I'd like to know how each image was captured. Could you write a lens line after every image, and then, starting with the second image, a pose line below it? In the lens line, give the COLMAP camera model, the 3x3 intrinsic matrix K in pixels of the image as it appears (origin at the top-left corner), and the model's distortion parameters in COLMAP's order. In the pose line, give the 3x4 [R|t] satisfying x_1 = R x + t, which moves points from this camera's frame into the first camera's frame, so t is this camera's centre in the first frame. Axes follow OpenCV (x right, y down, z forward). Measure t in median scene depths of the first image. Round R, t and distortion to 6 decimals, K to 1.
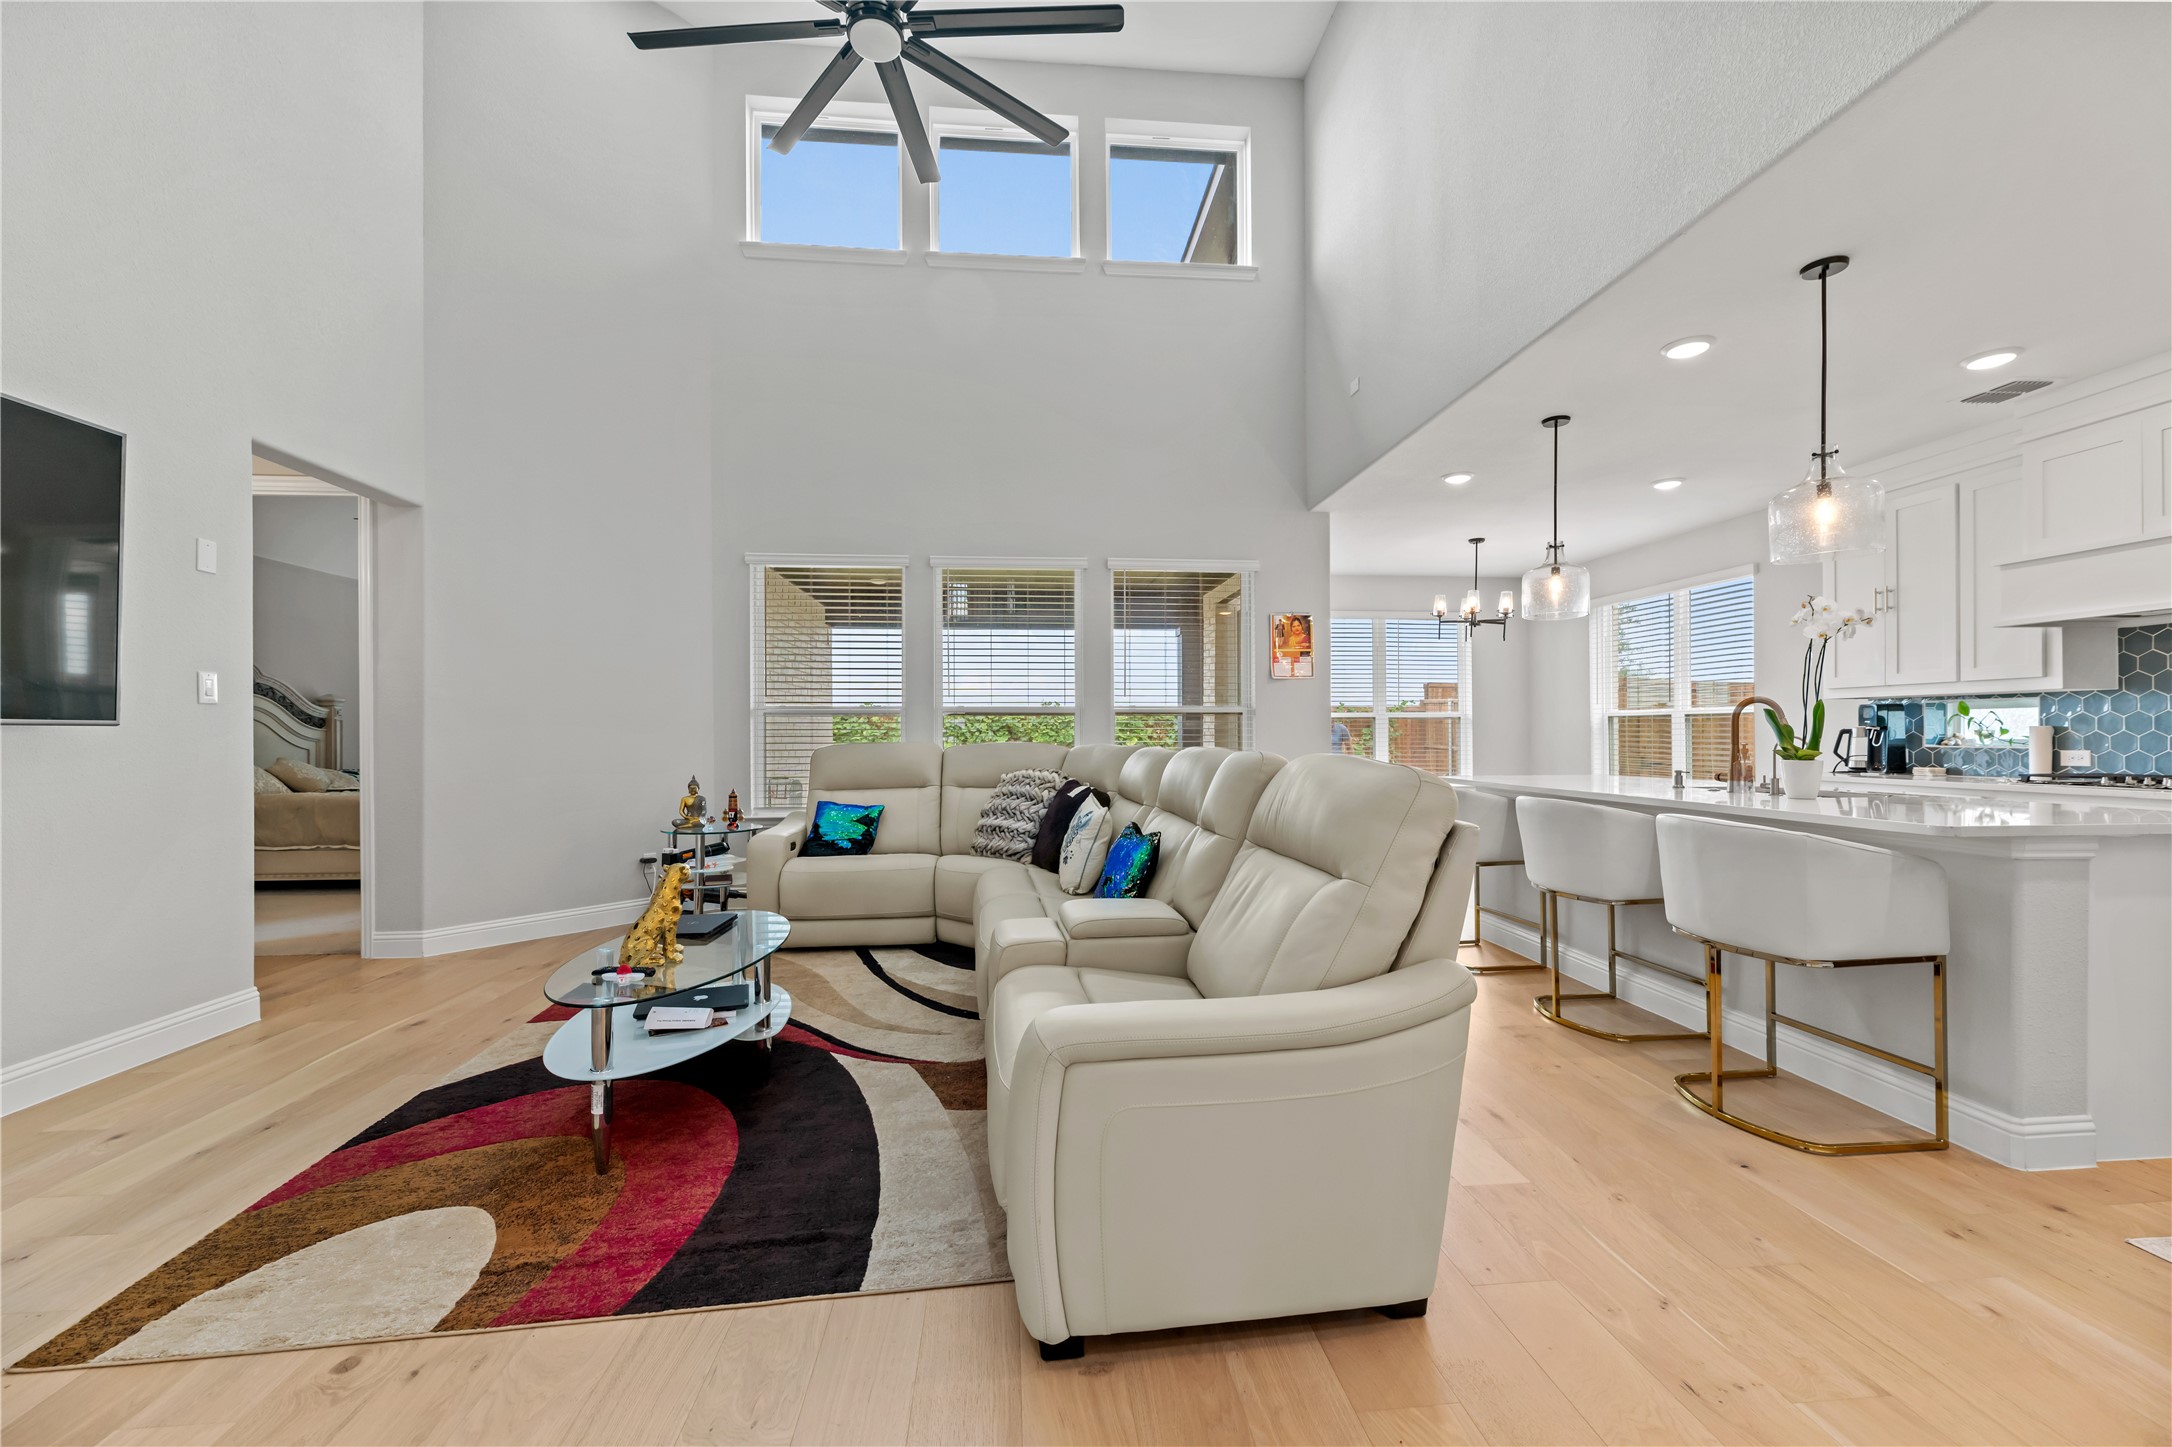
lens RADIAL K [[879.0, 0, 1092.6], [0, 879.0, 733.8], [0, 0, 1]] dist [0.000834, 0.000483]
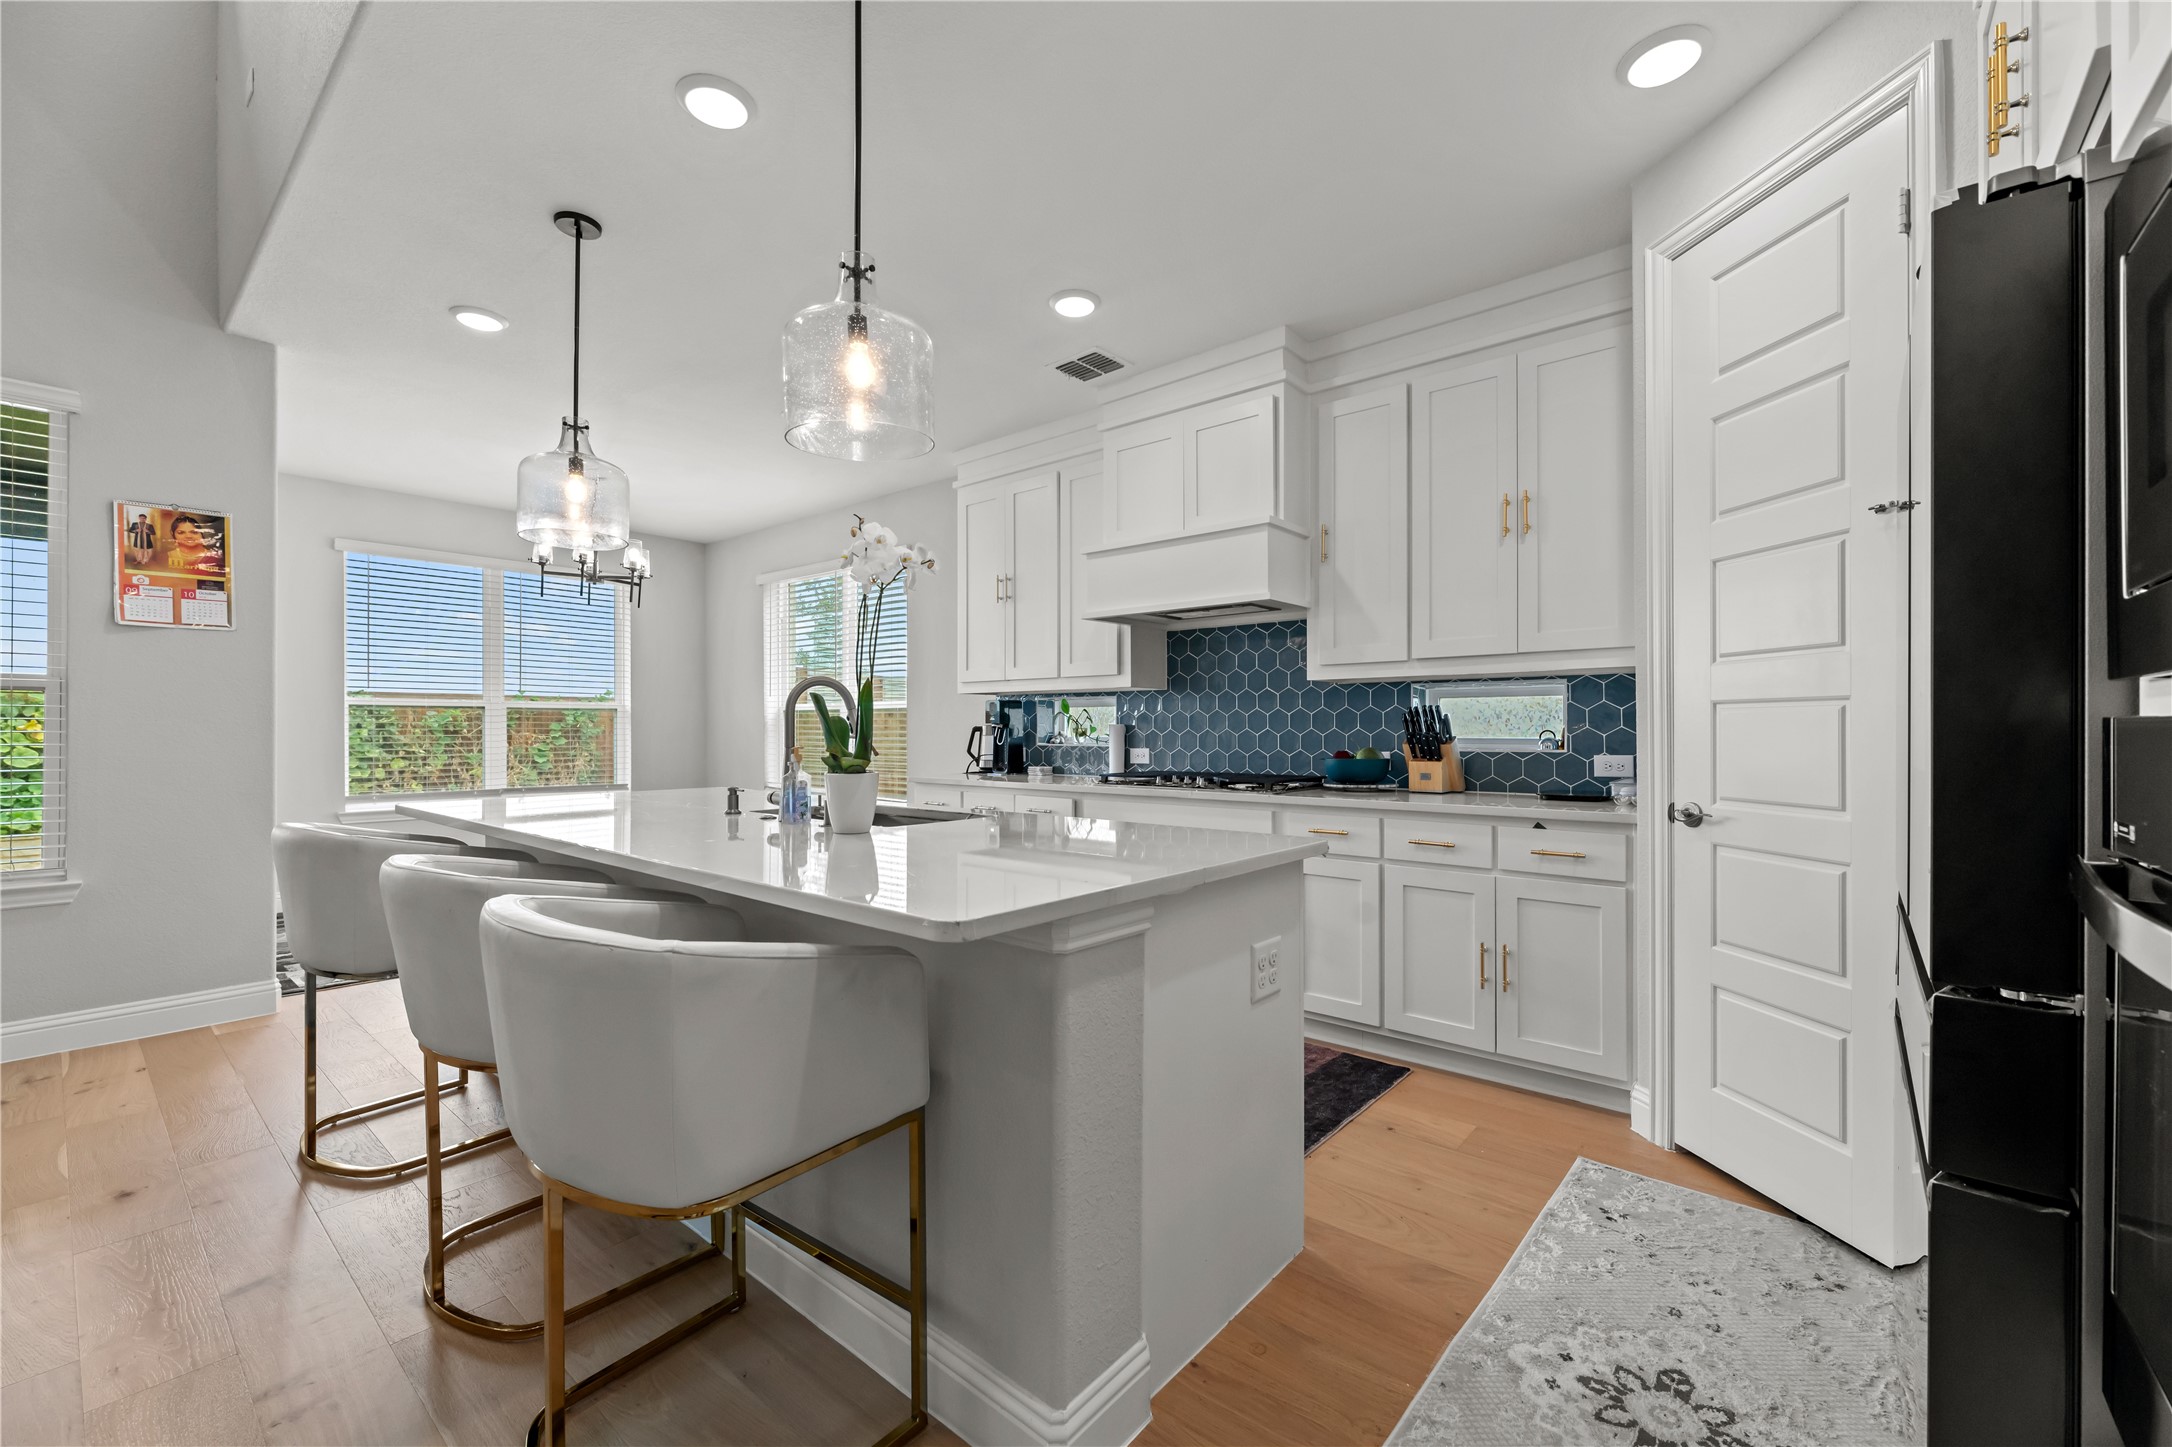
lens RADIAL K [[879.0, 0, 1097.9], [0, 879.0, 722.3], [0, 0, 1]] dist [0.000834, 0.000483]
pose [[0.705875, 0.009544, 0.708272, 0.328331], [-0.003040, 0.999941, -0.010445, -0.000655], [-0.708330, 0.005220, 0.705862, 0.287218]]
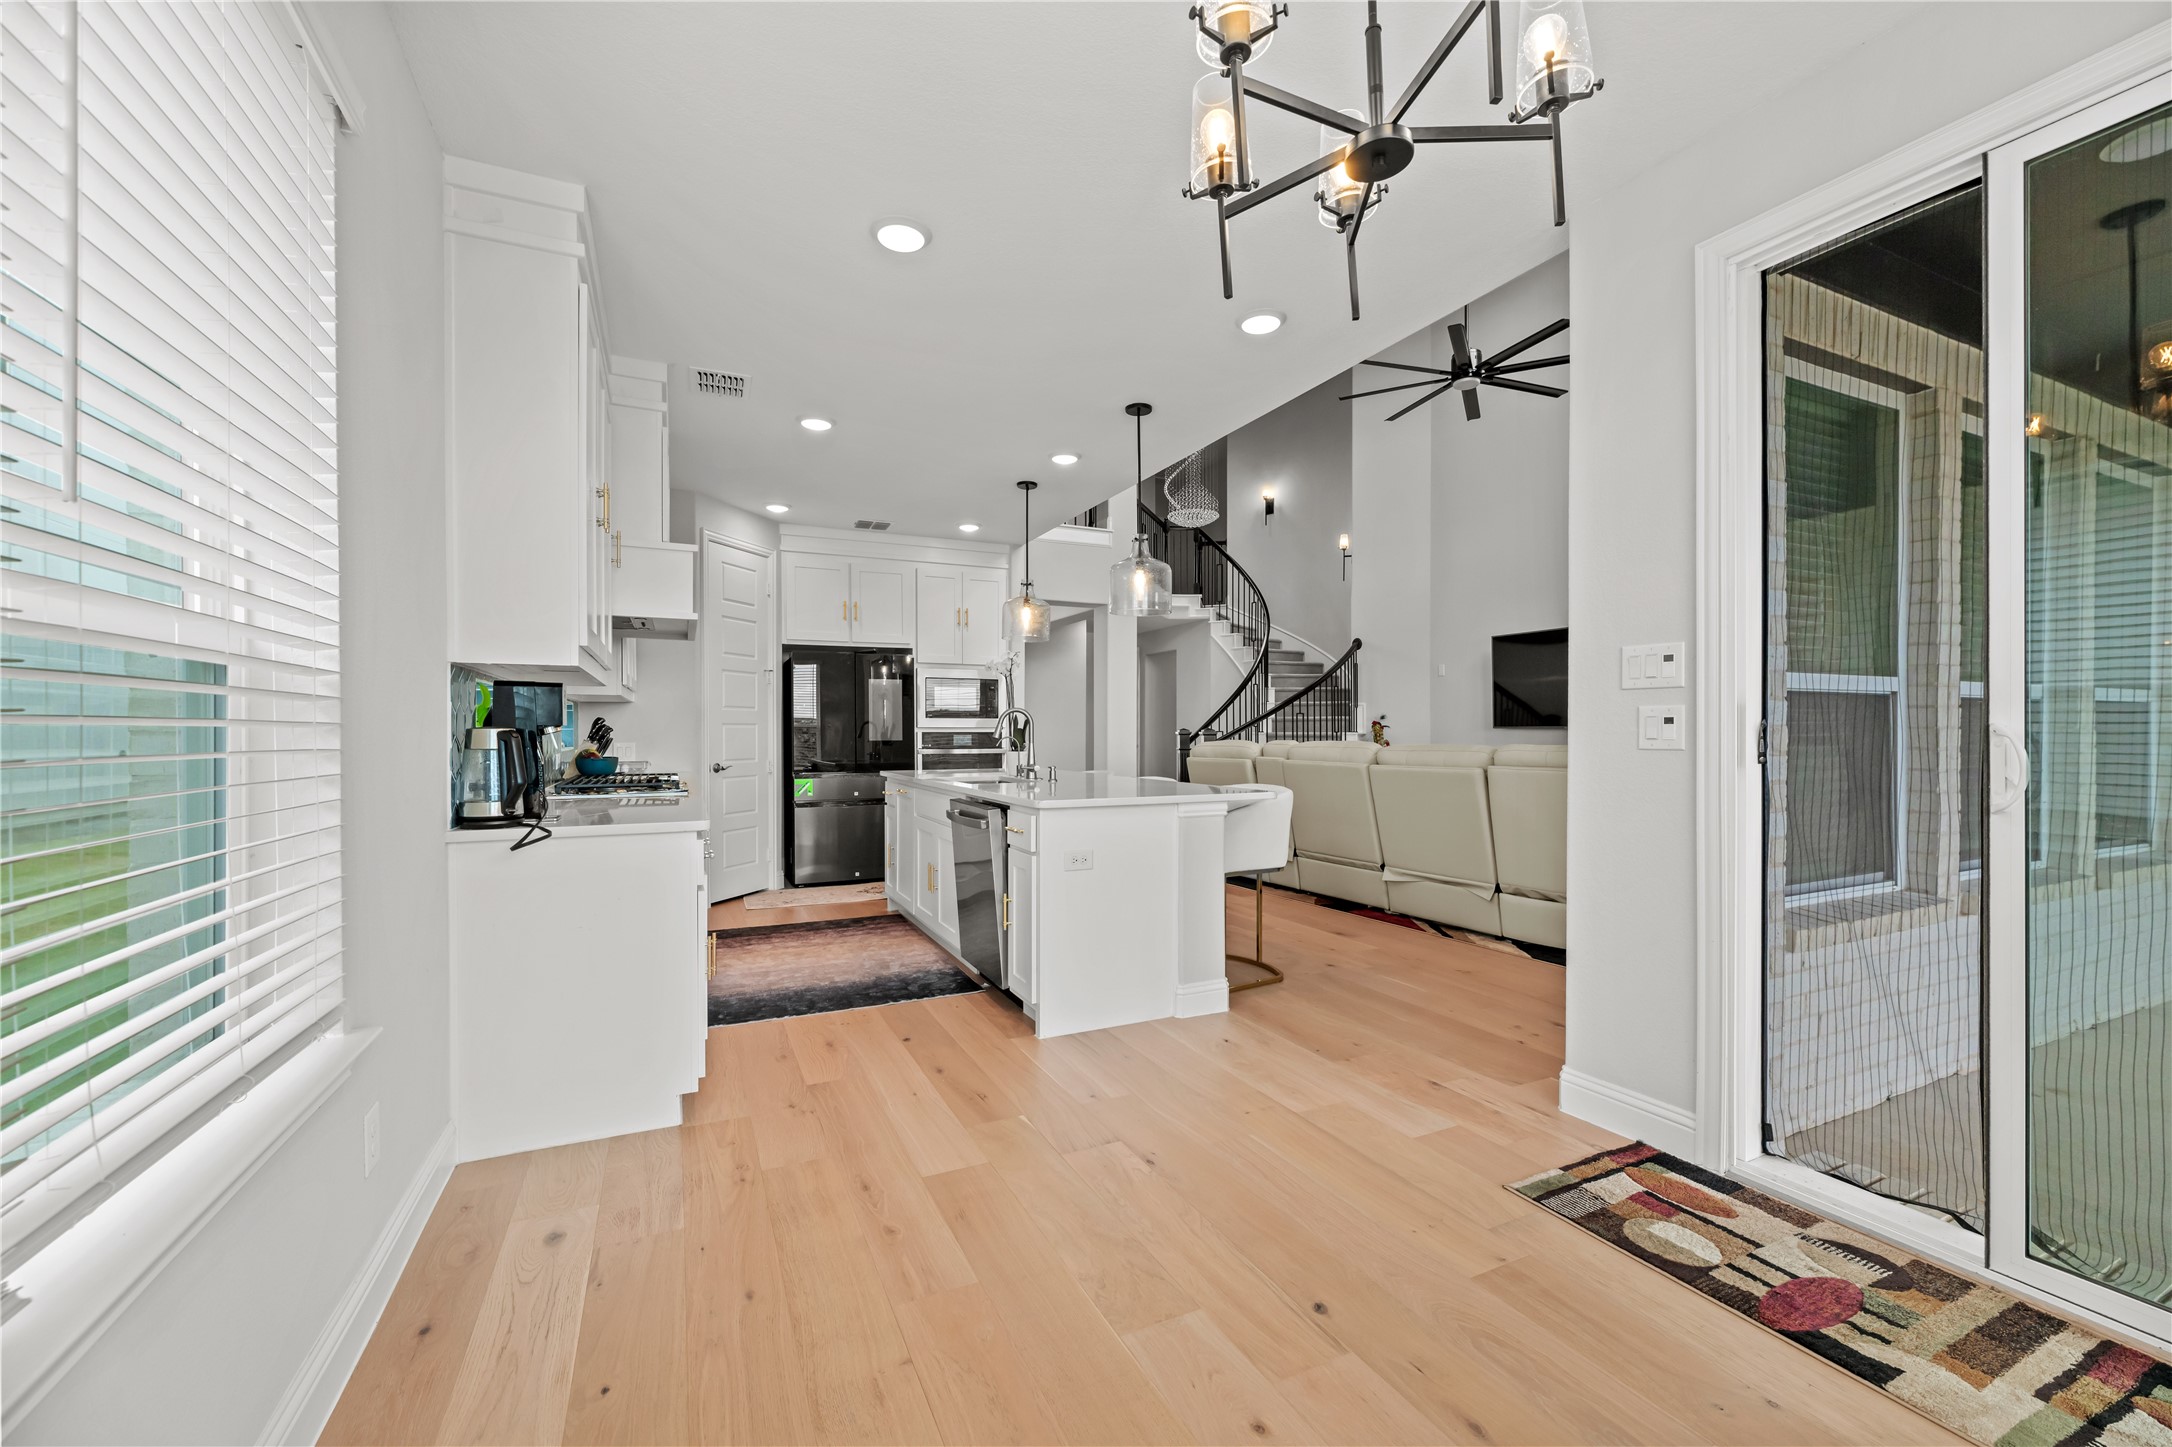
lens RADIAL K [[879.0, 0, 1091.6], [0, 879.0, 731.9], [0, 0, 1]] dist [0.000834, 0.000483]
pose [[-0.936875, 0.004267, -0.349639, 0.852062], [0.004111, 0.999991, 0.001187, -0.005144], [0.349641, -0.000325, -0.936884, 1.760951]]
